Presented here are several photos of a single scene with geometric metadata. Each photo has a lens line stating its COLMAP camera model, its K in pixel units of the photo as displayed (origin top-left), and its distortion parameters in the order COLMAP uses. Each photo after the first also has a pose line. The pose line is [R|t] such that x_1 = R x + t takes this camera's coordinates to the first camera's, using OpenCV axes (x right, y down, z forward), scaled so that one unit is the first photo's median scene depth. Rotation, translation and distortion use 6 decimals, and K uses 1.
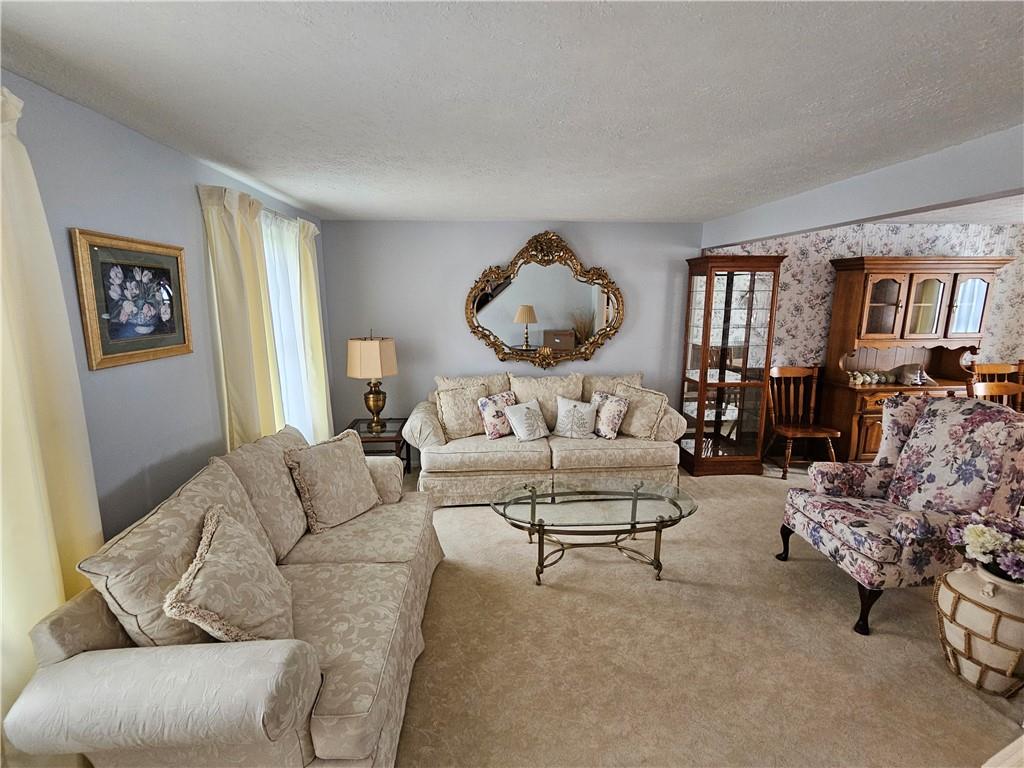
lens RADIAL K [[464.3, 0, 510.2], [0, 464.3, 376.9], [0, 0, 1]] dist [-0.000624, 0.003695]
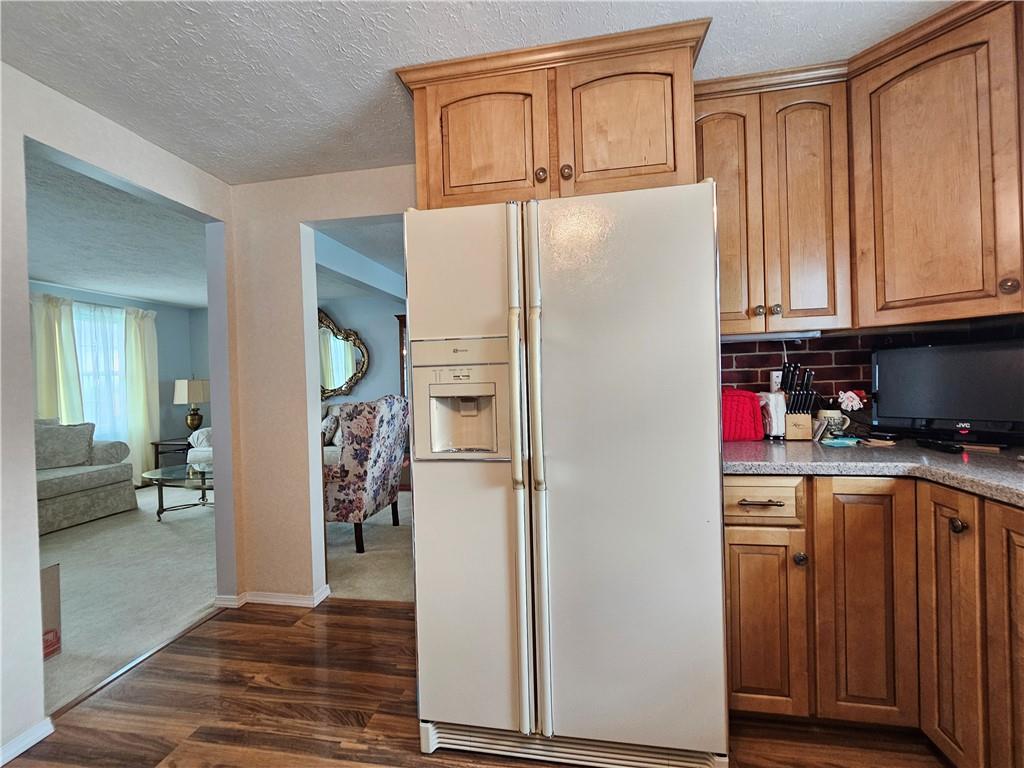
lens RADIAL K [[421.3, 0, 511.4], [0, 421.3, 386.0], [0, 0, 1]] dist [-0.000369, -0.000239]
pose [[0.973587, -0.021901, -0.227263, 1.101382], [-0.013209, 0.988318, -0.151830, 0.143410], [0.227933, 0.150821, 0.961925, -0.104388]]
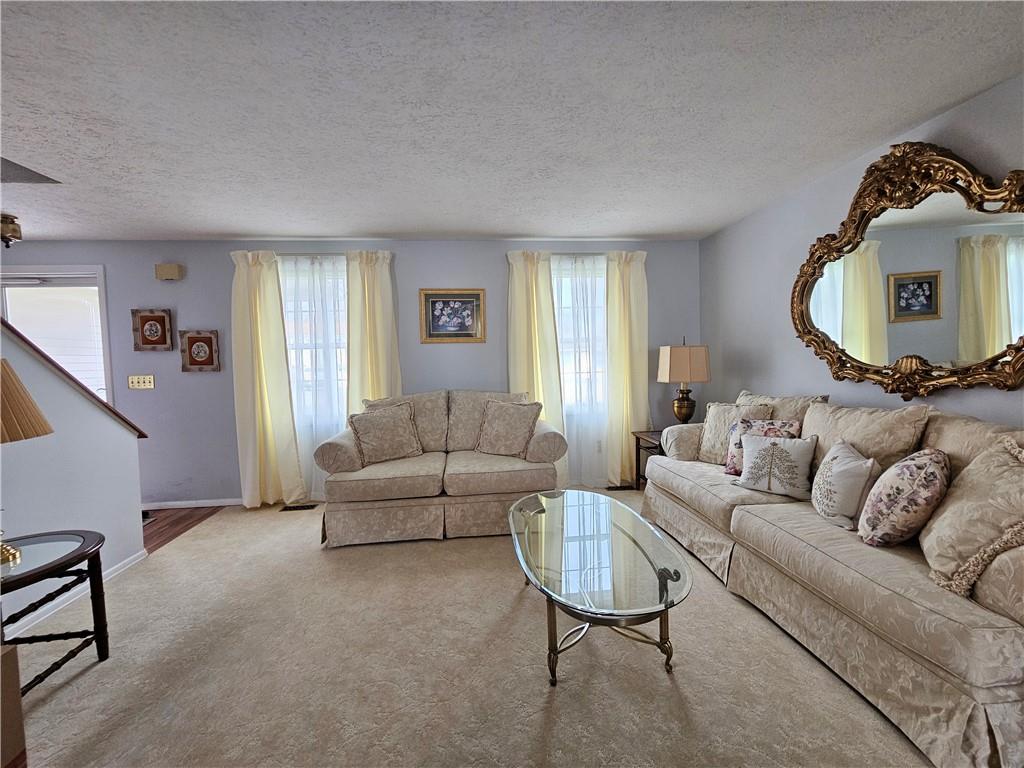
lens RADIAL K [[421.3, 0, 514.2], [0, 421.3, 378.1], [0, 0, 1]] dist [-0.000369, -0.000239]
pose [[0.037492, 0.040021, -0.998495, 0.637837], [-0.145805, 0.988724, 0.034154, 0.010461], [0.988603, 0.144305, 0.042904, 0.635359]]
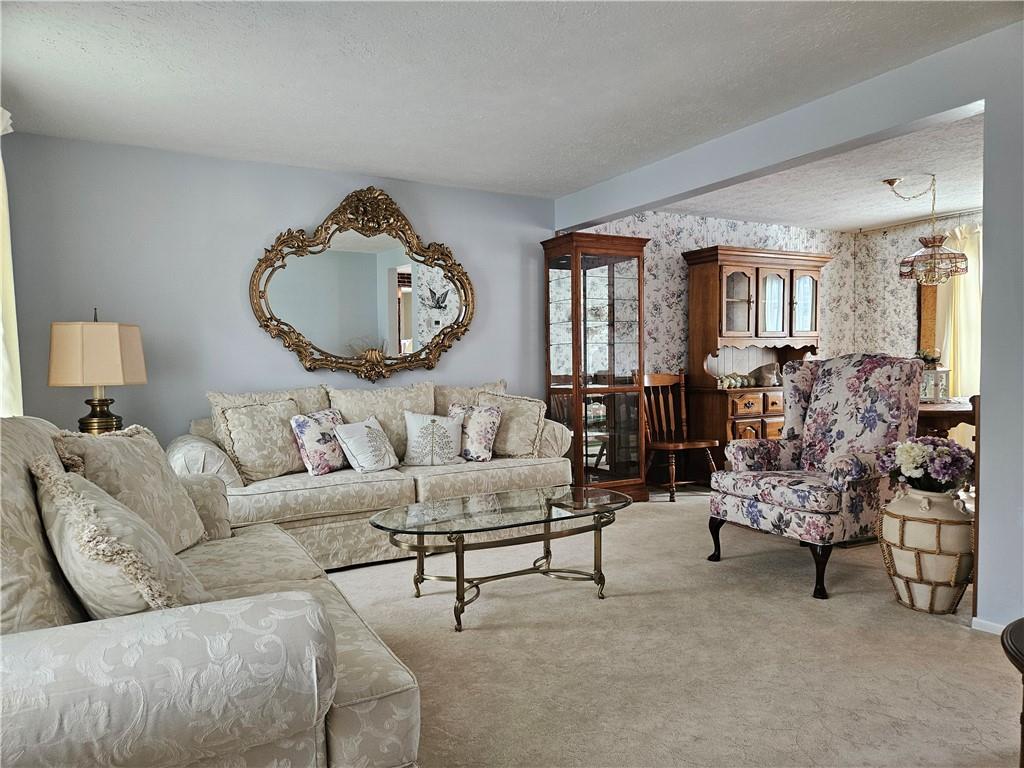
lens RADIAL K [[682.0, 0, 511.5], [0, 682.0, 388.6], [0, 0, 1]] dist [0.059285, -0.022507]
pose [[0.901250, -0.027675, 0.432414, -0.217516], [0.086619, 0.989322, -0.117215, 0.156066], [-0.424553, 0.143095, 0.894024, -0.001617]]
